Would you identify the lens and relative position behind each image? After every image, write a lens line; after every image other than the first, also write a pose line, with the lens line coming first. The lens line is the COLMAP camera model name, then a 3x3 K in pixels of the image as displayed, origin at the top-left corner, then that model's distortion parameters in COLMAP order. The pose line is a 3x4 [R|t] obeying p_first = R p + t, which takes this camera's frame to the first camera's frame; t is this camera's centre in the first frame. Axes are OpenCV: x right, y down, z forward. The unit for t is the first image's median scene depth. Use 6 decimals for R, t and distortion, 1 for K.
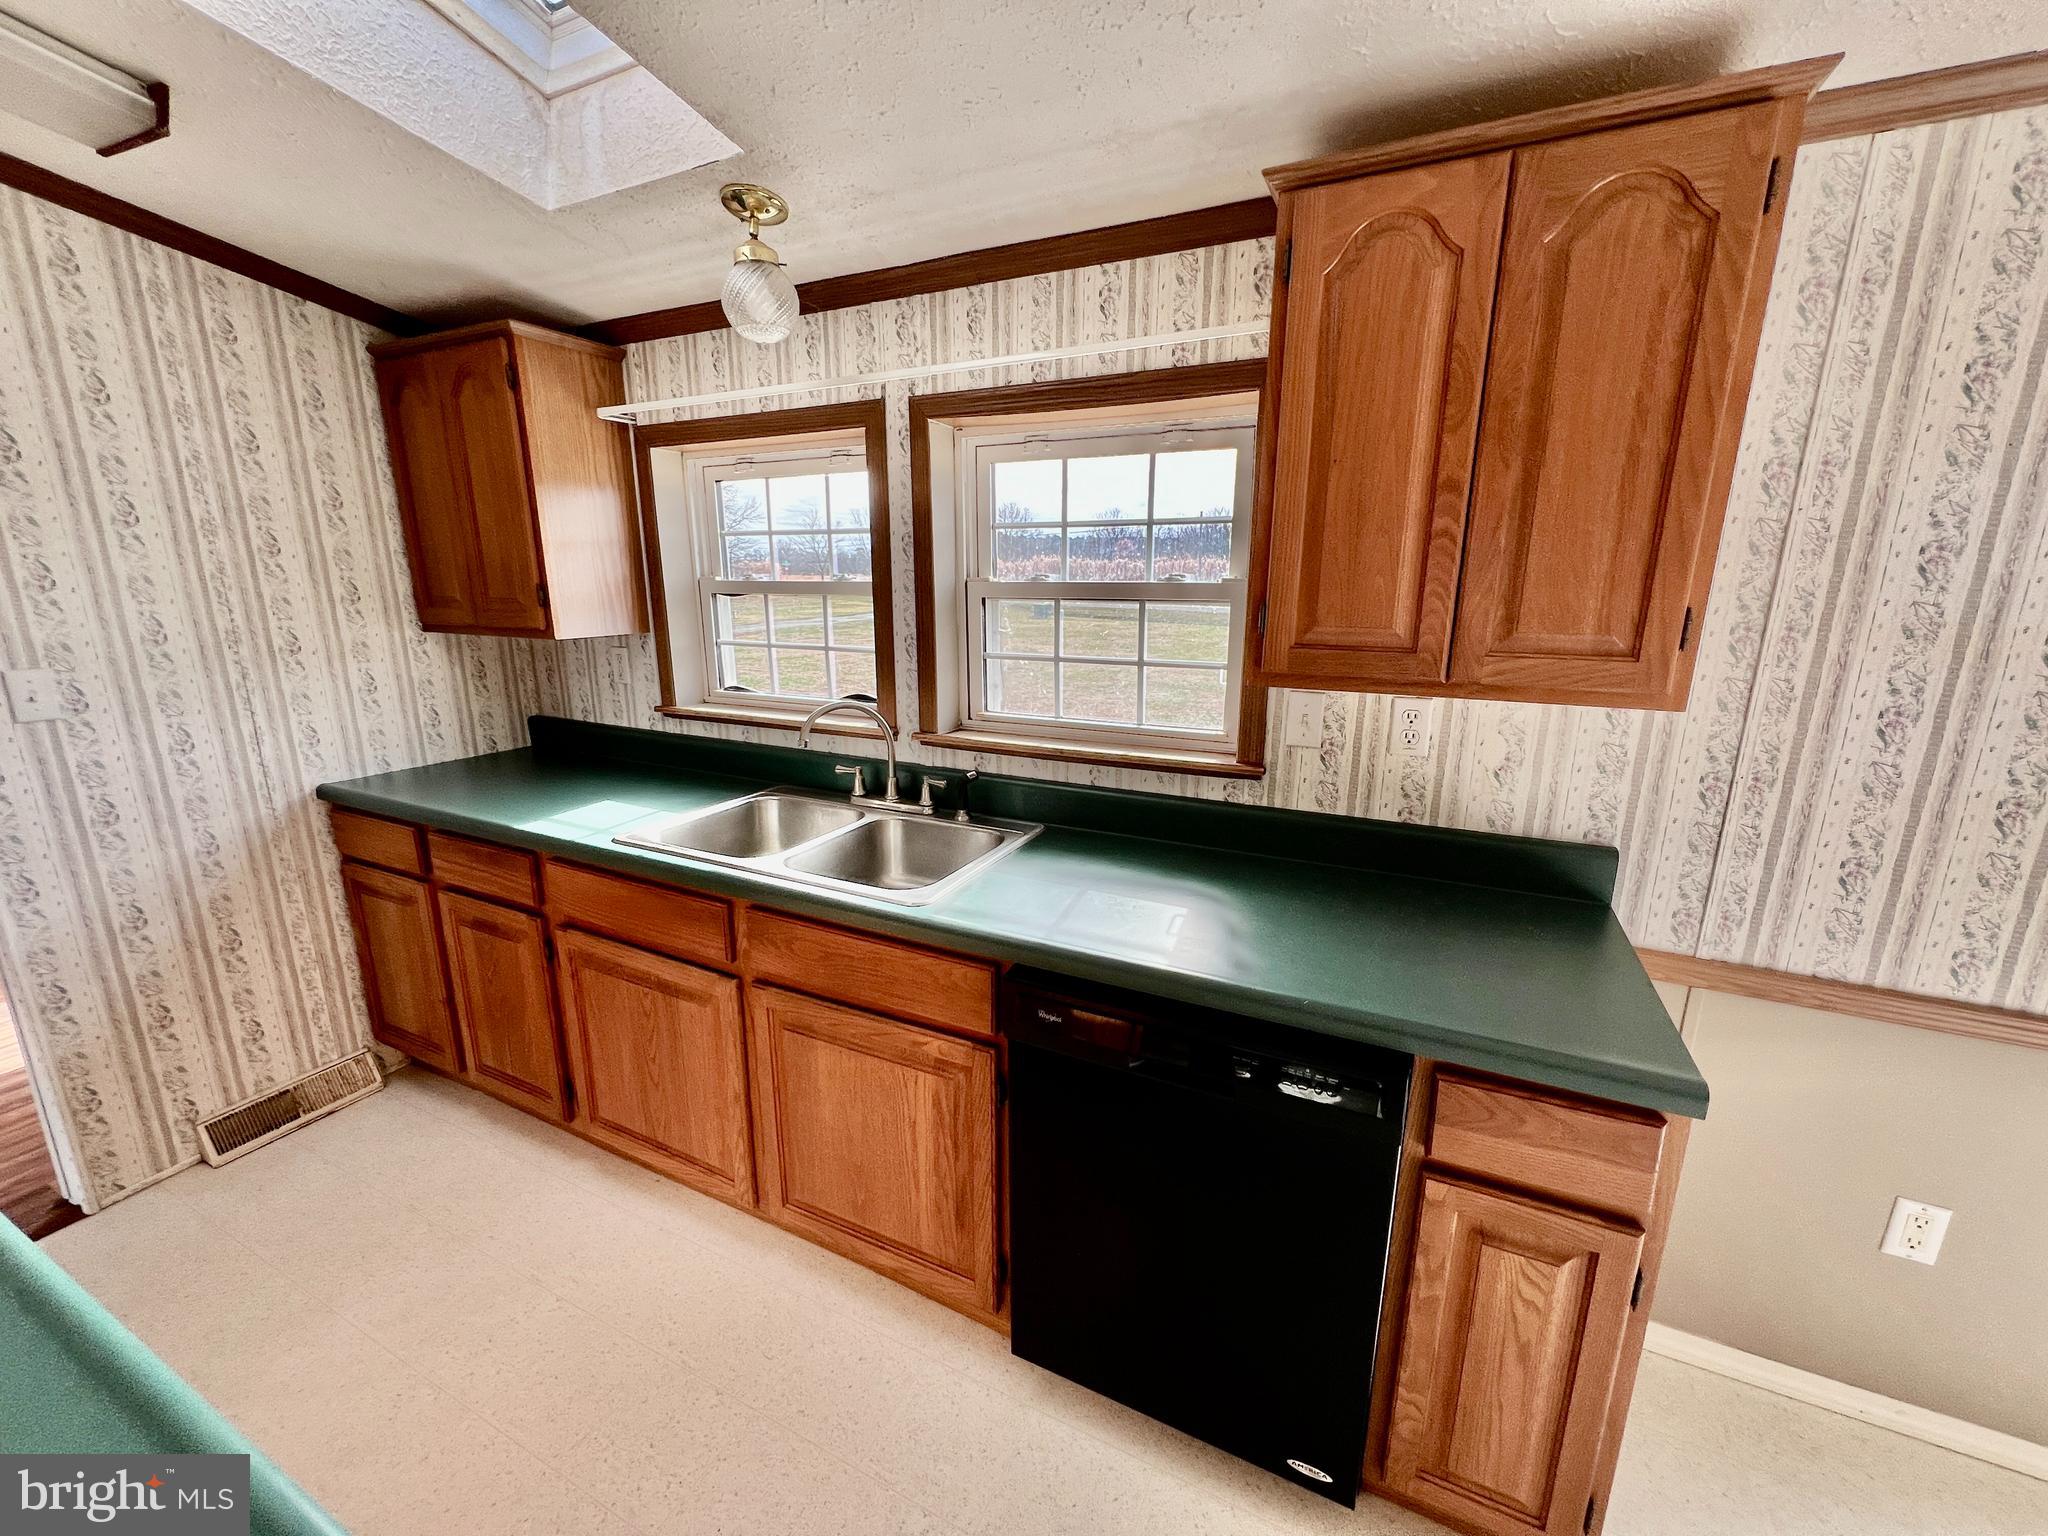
lens RADIAL K [[815.4, 0, 1025.5], [0, 815.4, 765.7], [0, 0, 1]] dist [-0.002883, 0.000184]
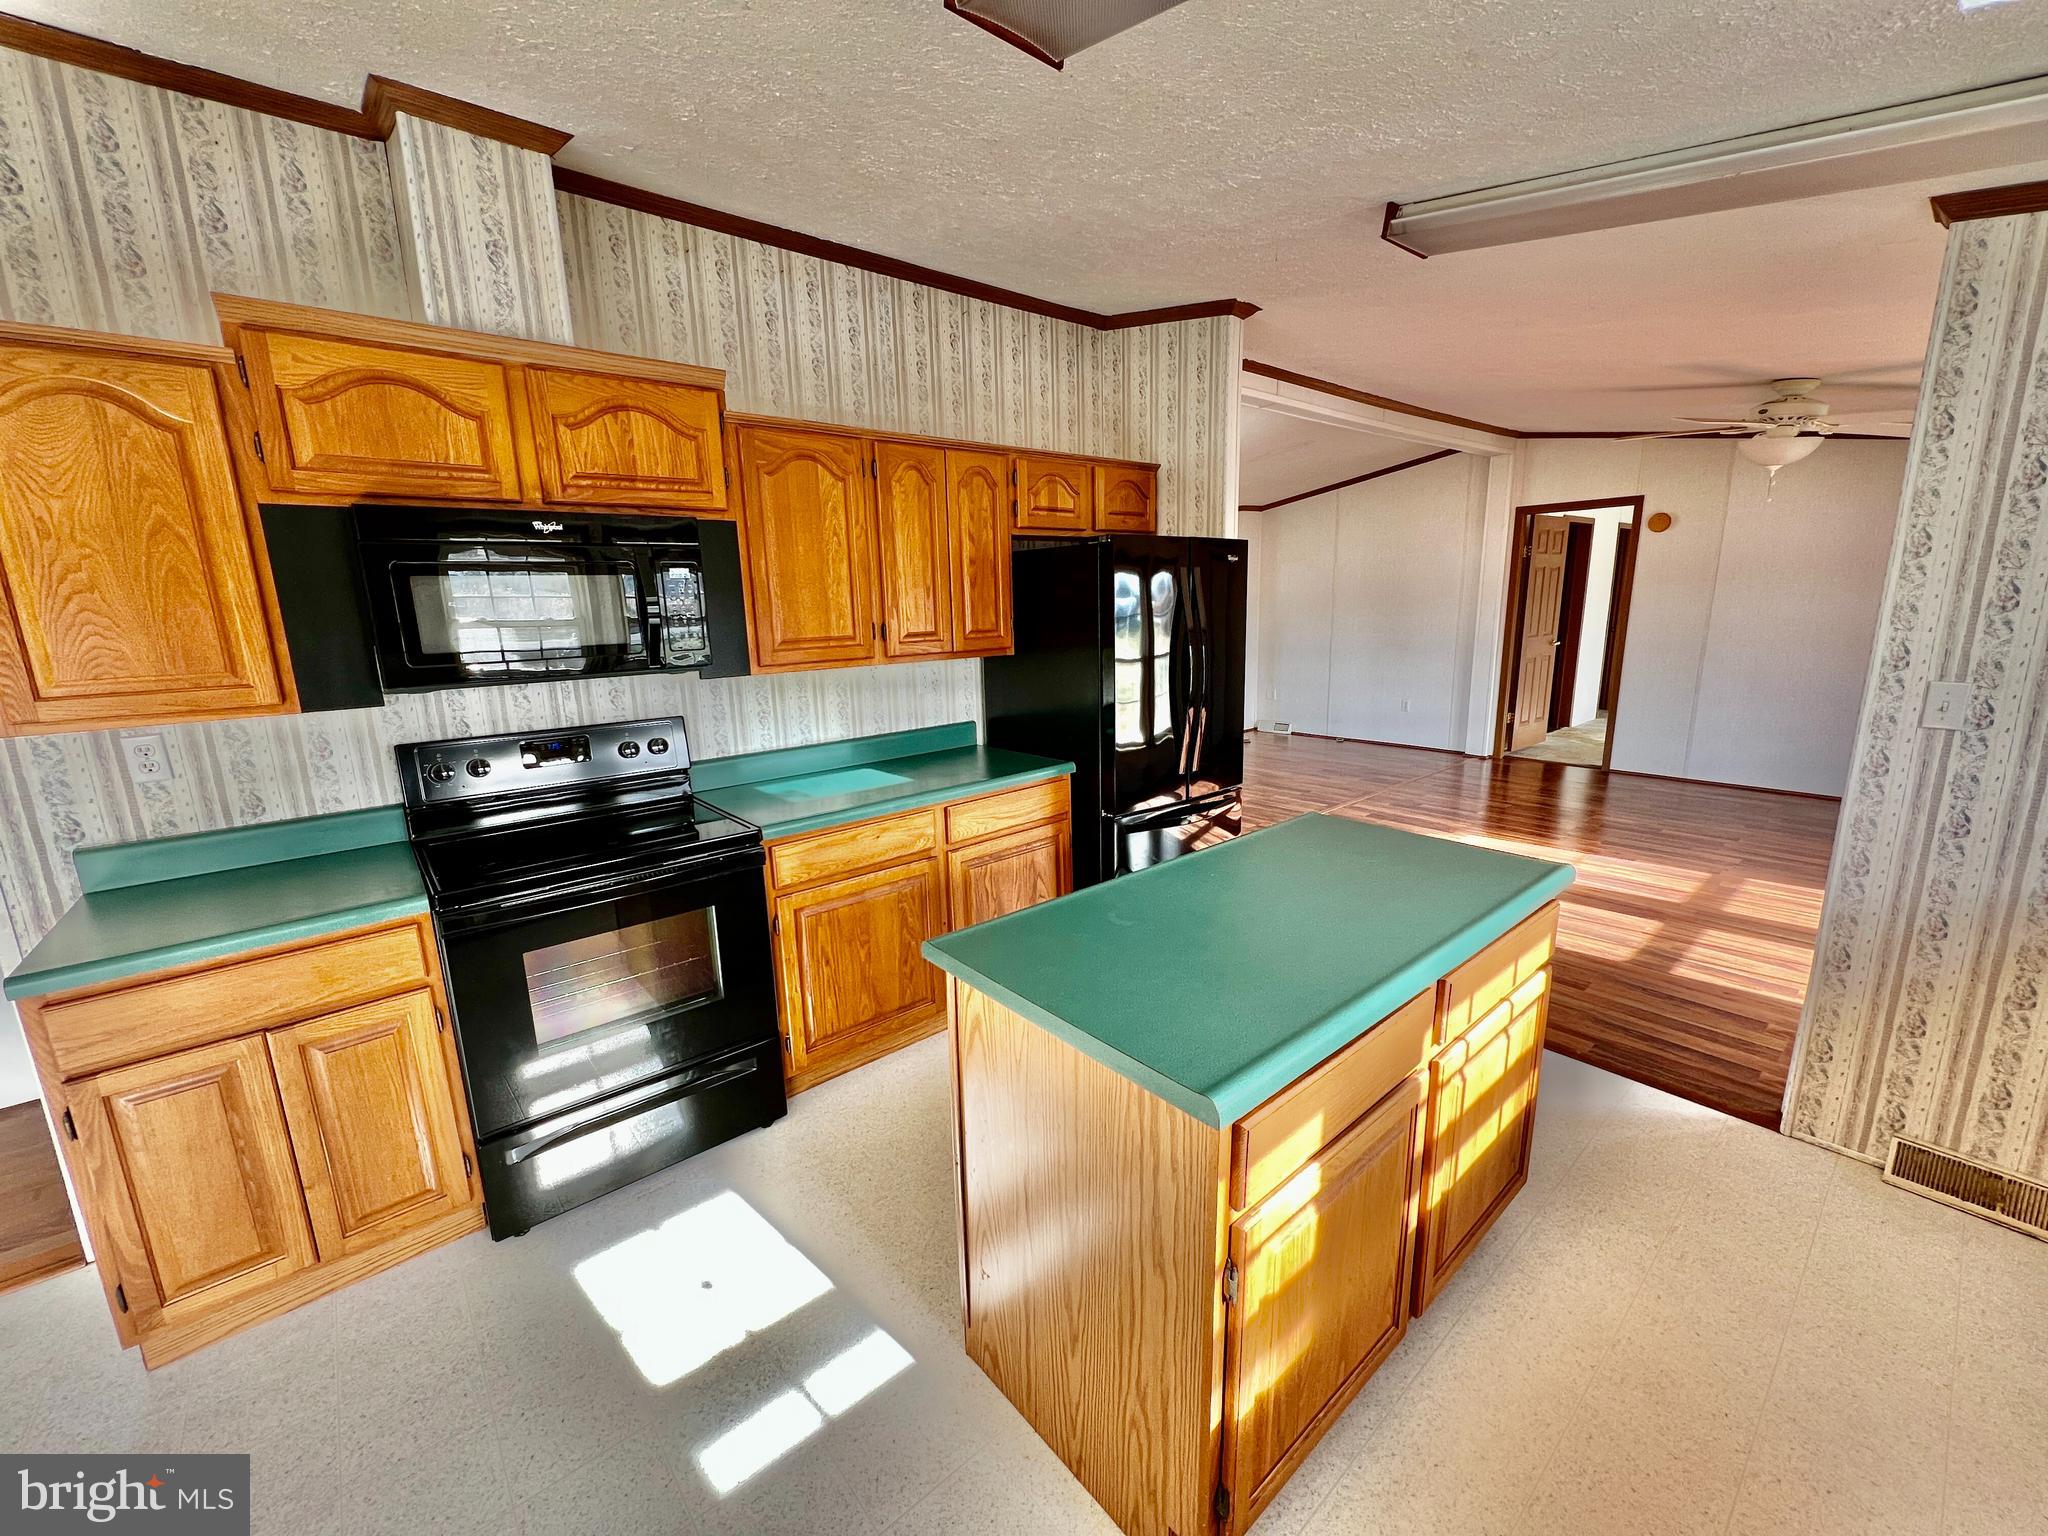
lens RADIAL K [[815.4, 0, 1019.3], [0, 815.4, 766.4], [0, 0, 1]] dist [-0.002883, 0.000184]
pose [[-0.402711, 0.191772, -0.895013, 0.235929], [-0.190816, 0.938734, 0.286998, -0.072176], [0.895217, 0.286360, -0.341445, 0.232145]]
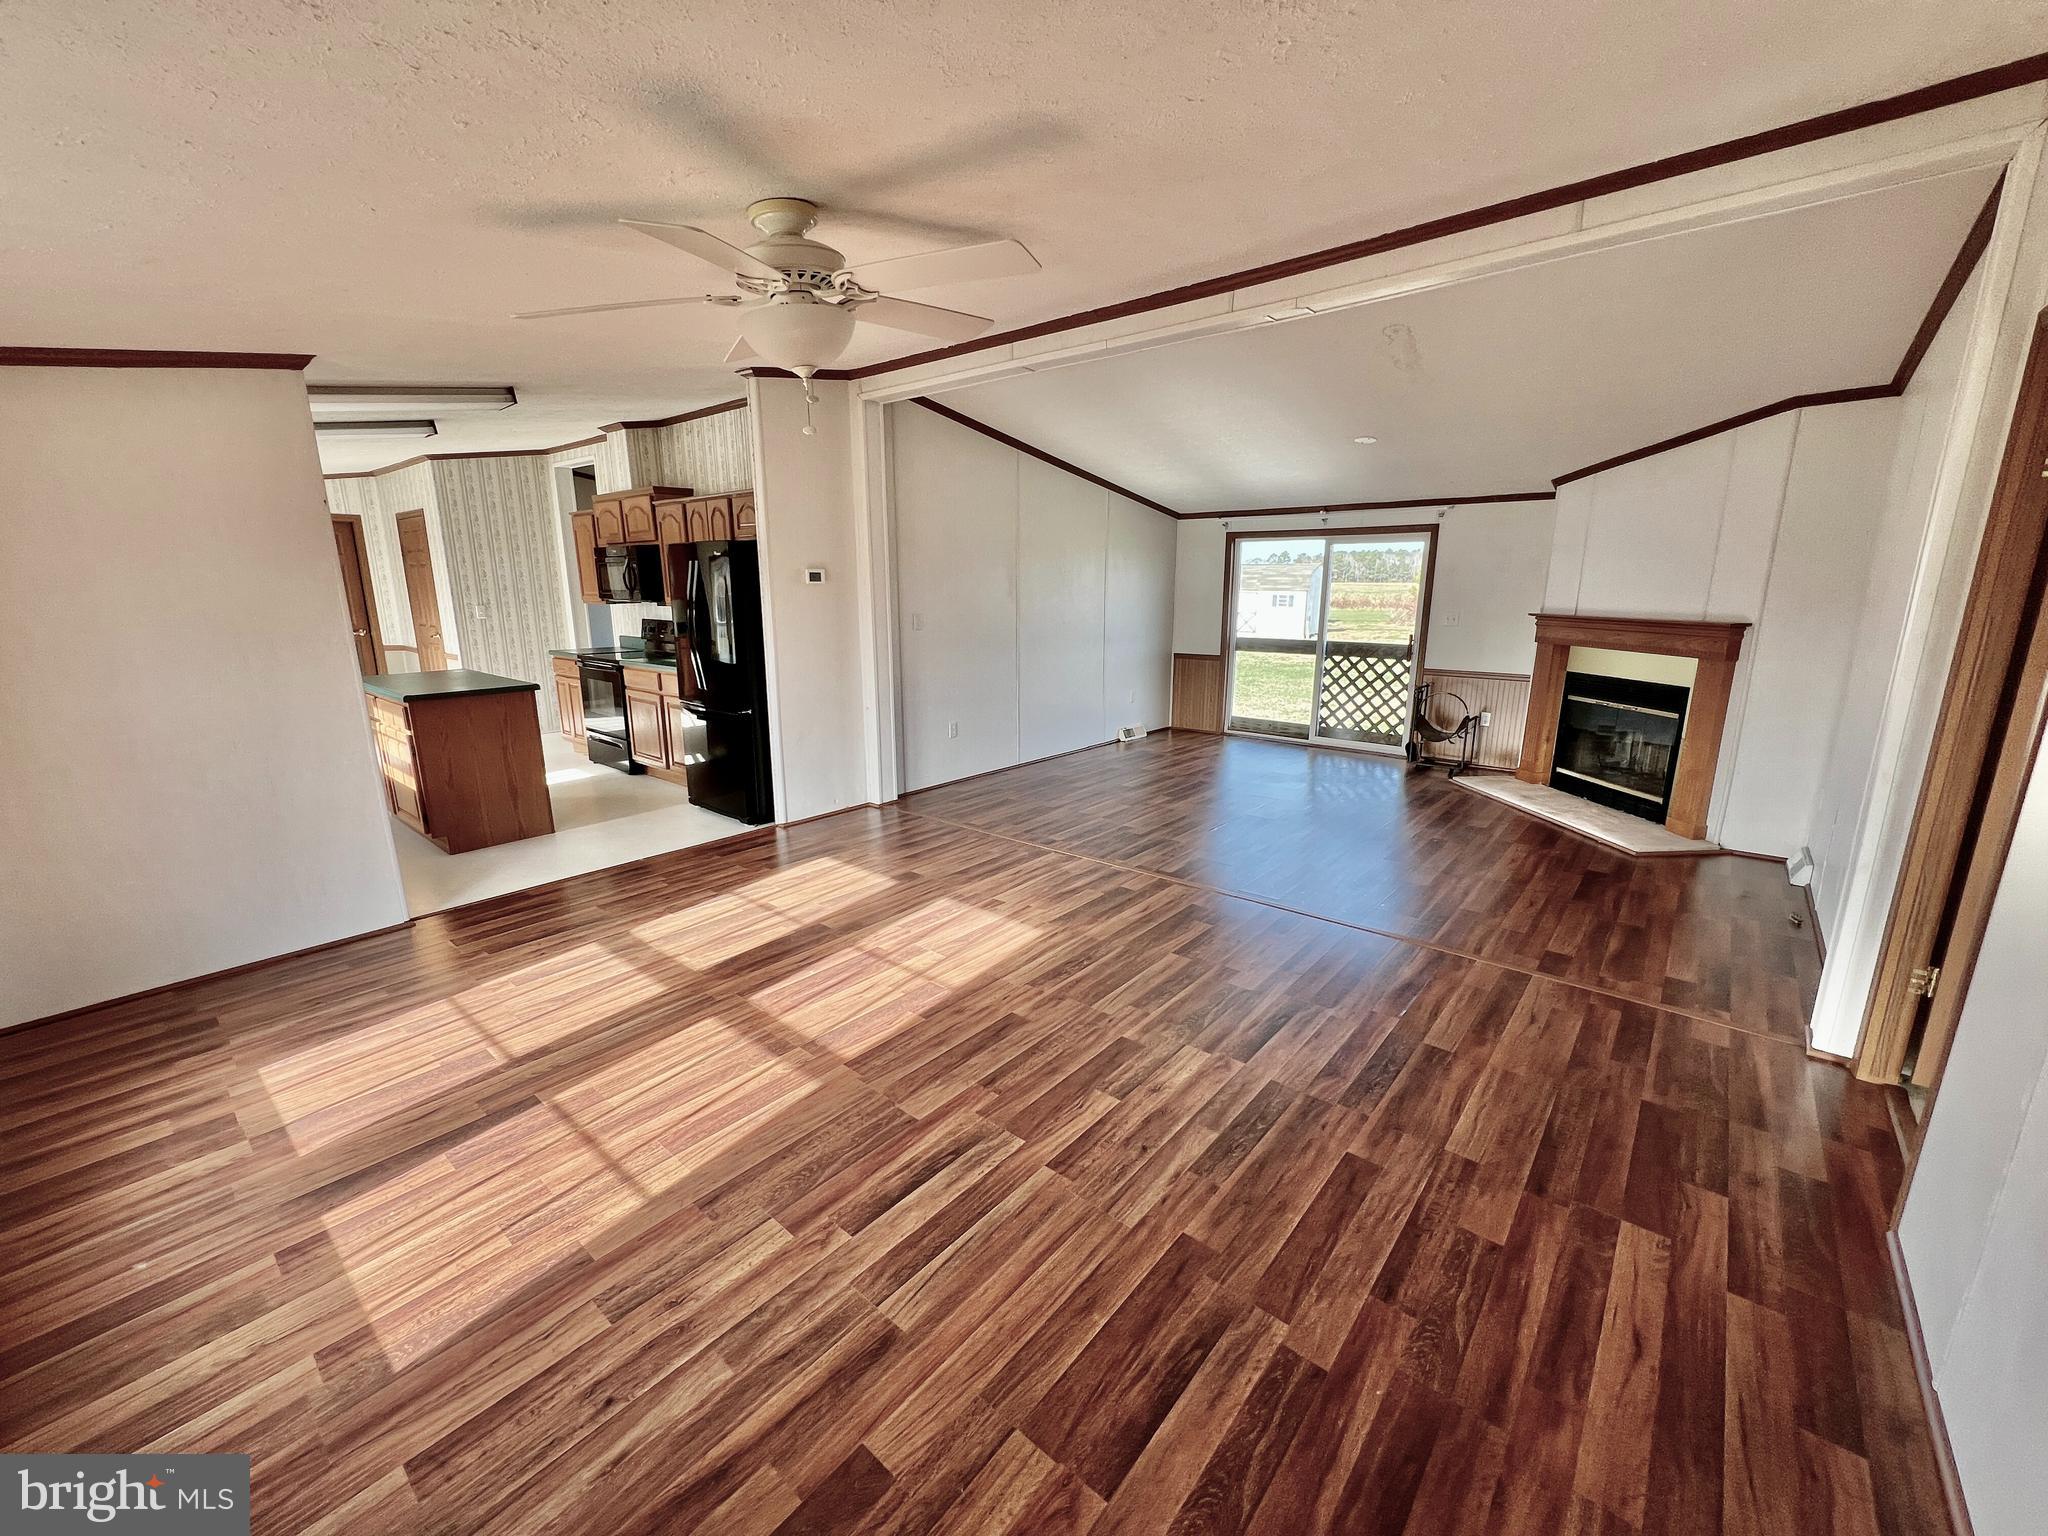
lens RADIAL K [[815.4, 0, 1017.8], [0, 815.4, 770.7], [0, 0, 1]] dist [-0.002883, 0.000184]
pose [[-0.967703, -0.055719, 0.245857, -2.194598], [0.060138, 0.896086, 0.439788, -0.402661], [-0.244814, 0.440369, -0.863795, 1.642653]]
